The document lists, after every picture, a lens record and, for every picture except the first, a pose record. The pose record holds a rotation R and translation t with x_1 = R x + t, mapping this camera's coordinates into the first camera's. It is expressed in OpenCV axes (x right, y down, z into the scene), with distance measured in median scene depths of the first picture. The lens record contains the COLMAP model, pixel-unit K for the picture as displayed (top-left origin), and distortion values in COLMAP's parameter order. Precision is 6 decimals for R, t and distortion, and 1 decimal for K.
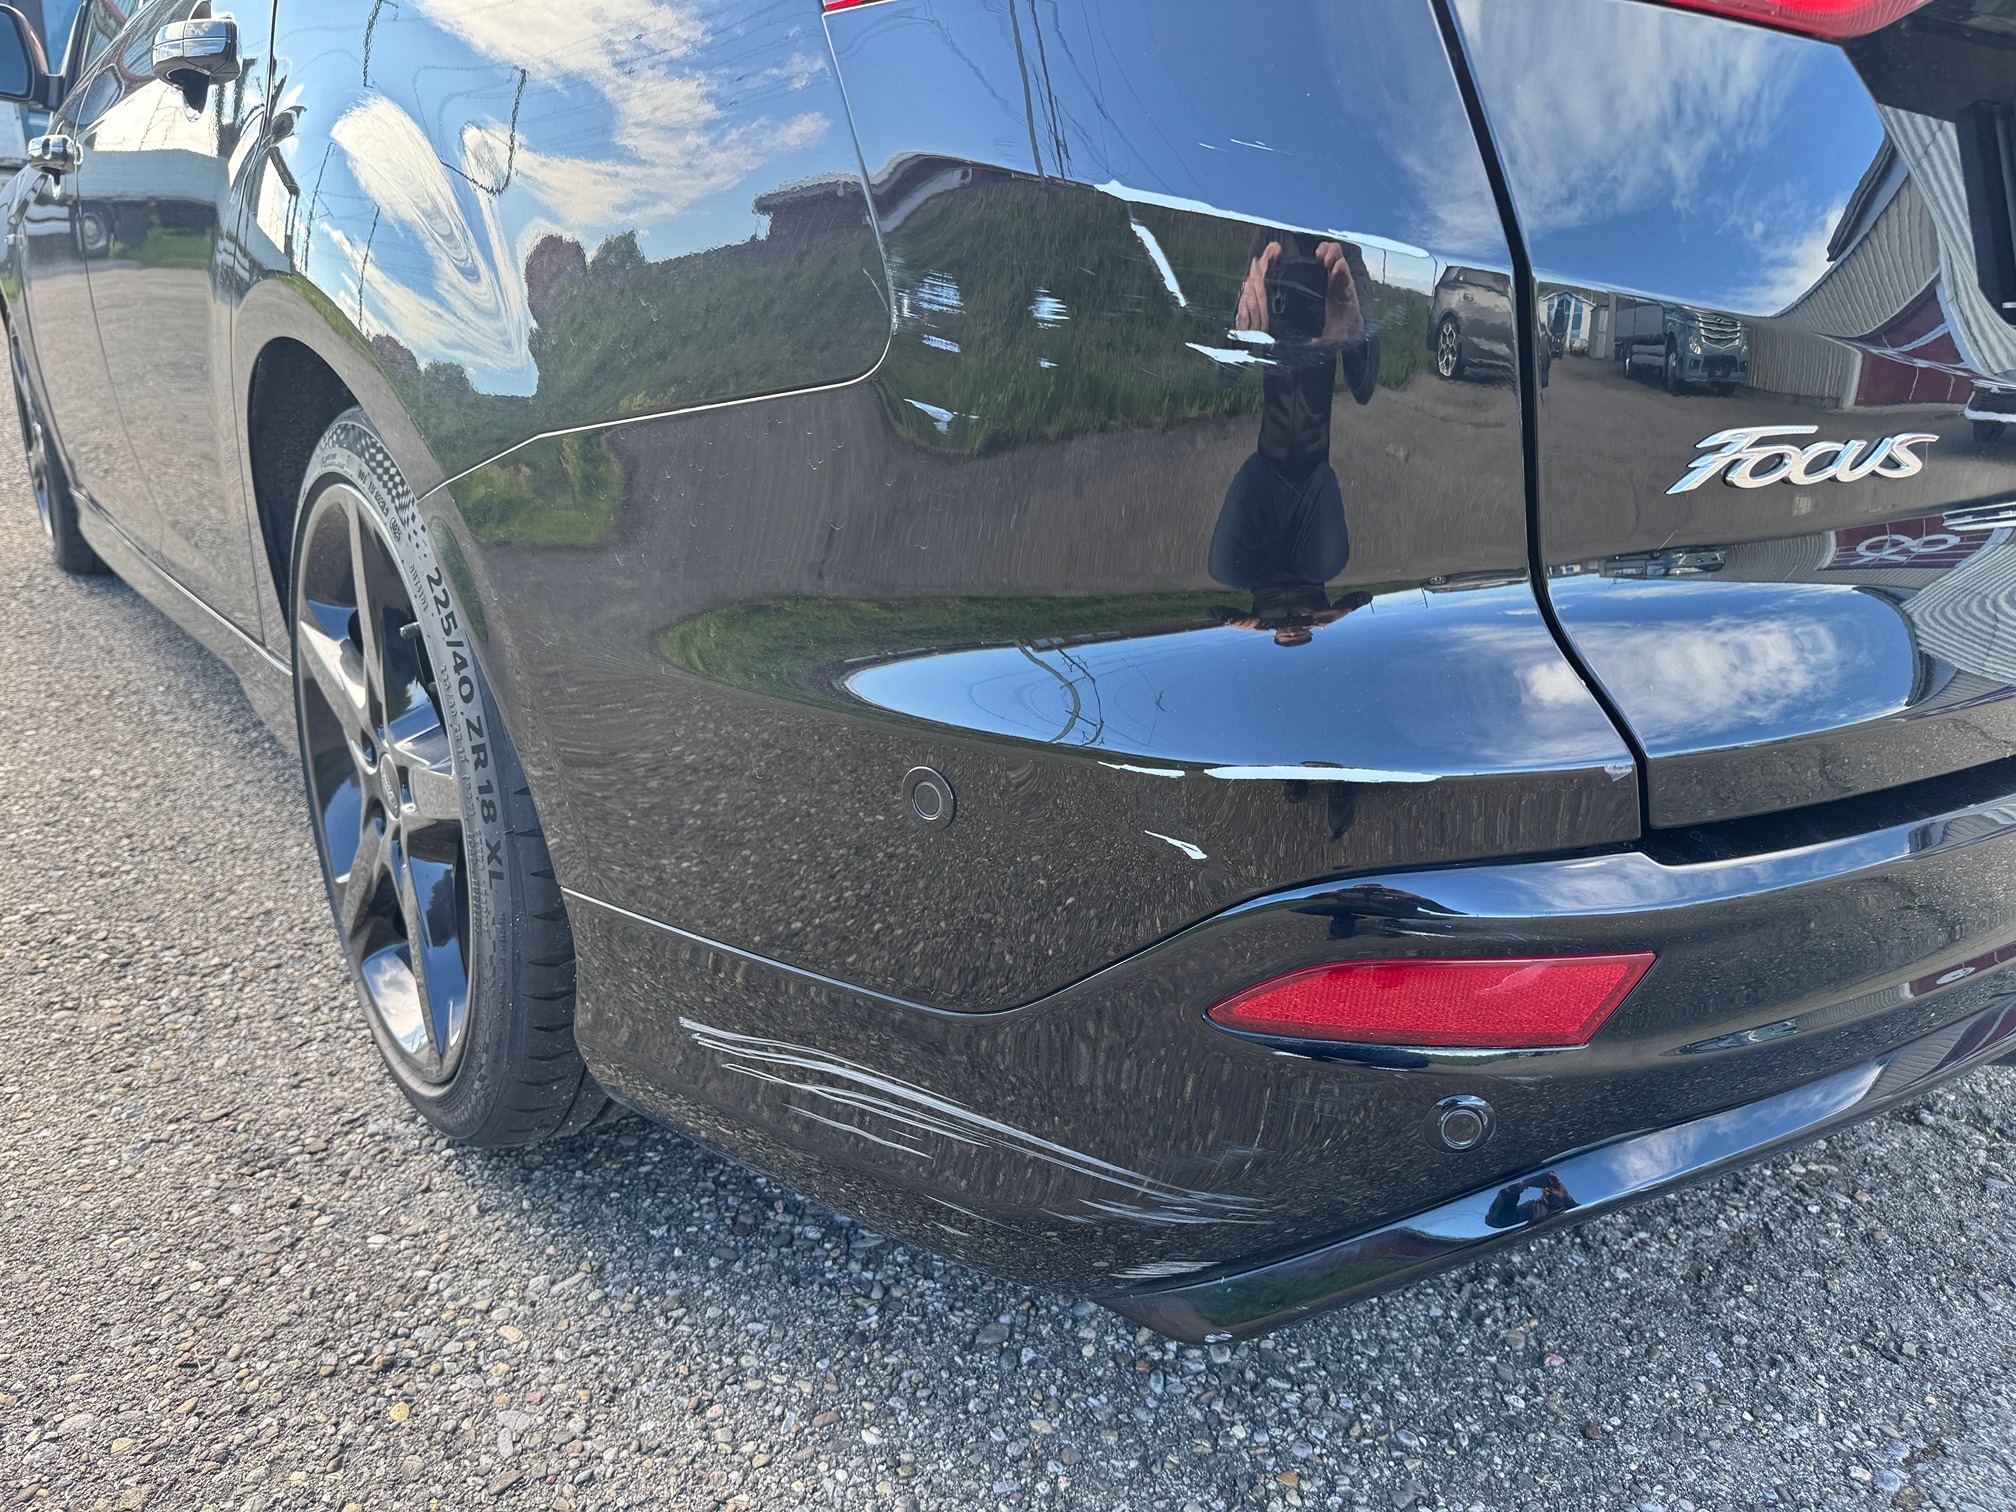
lens RADIAL K [[1404.8, 0, 1008.0], [0, 1404.8, 756.0], [0, 0, 1]] dist [0.067936, -0.104430]
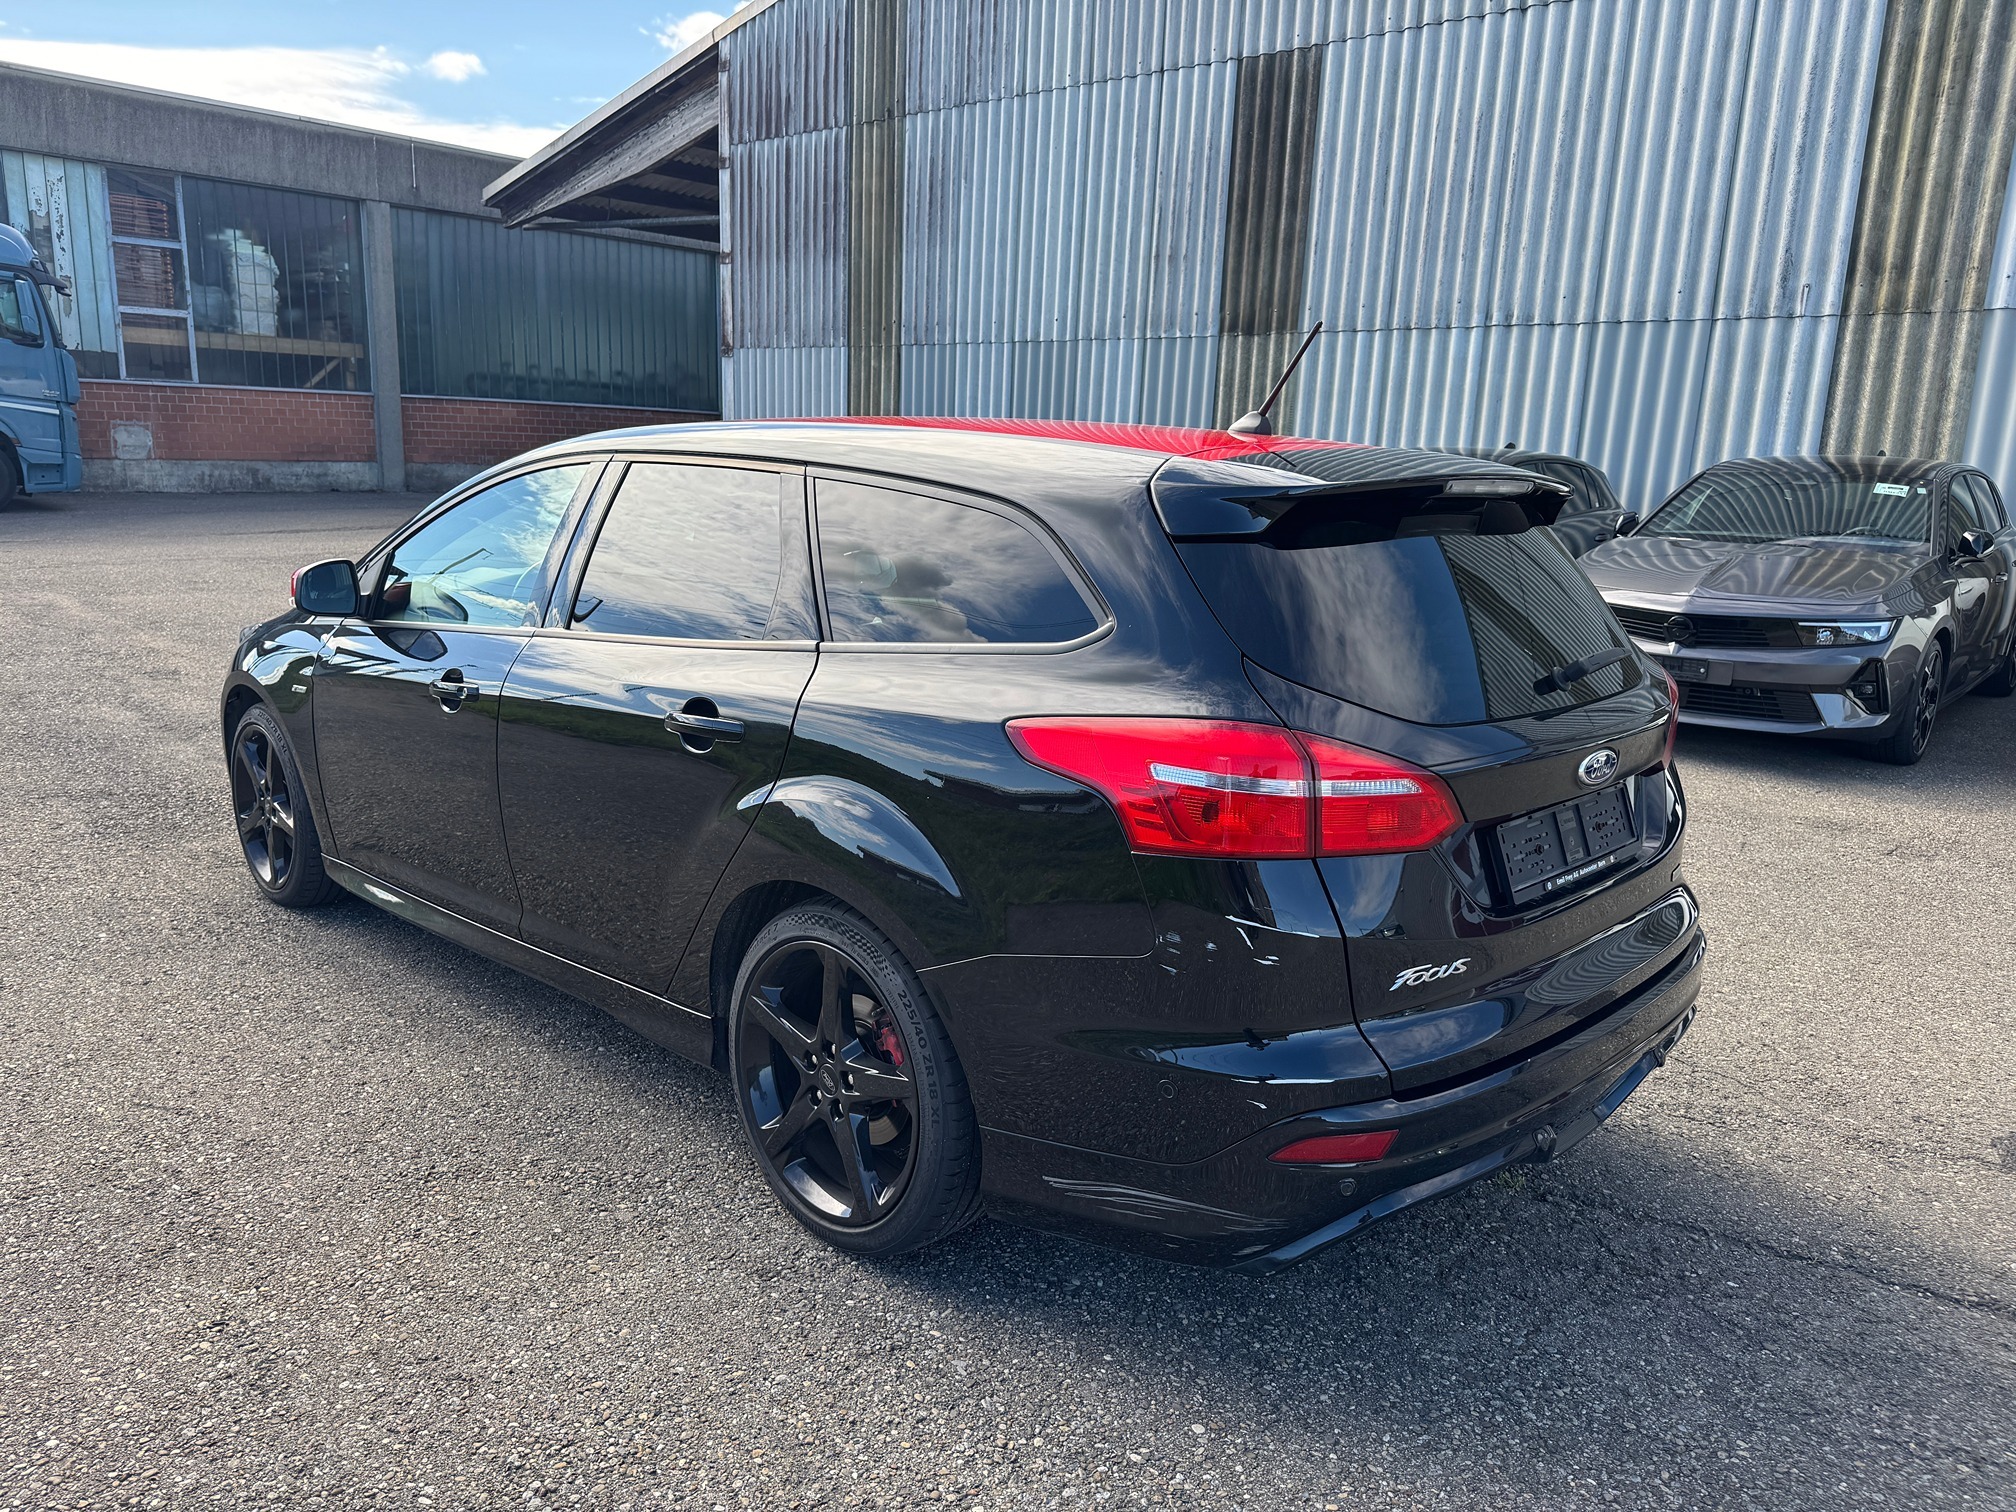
lens RADIAL K [[1438.6, 0, 1008.0], [0, 1438.6, 756.0], [0, 0, 1]] dist [0.092435, 0.003978]
pose [[0.988671, -0.029623, 0.147147, -0.589794], [0.046399, 0.992633, -0.111921, -0.250344], [-0.142747, 0.117481, 0.982762, -1.485427]]
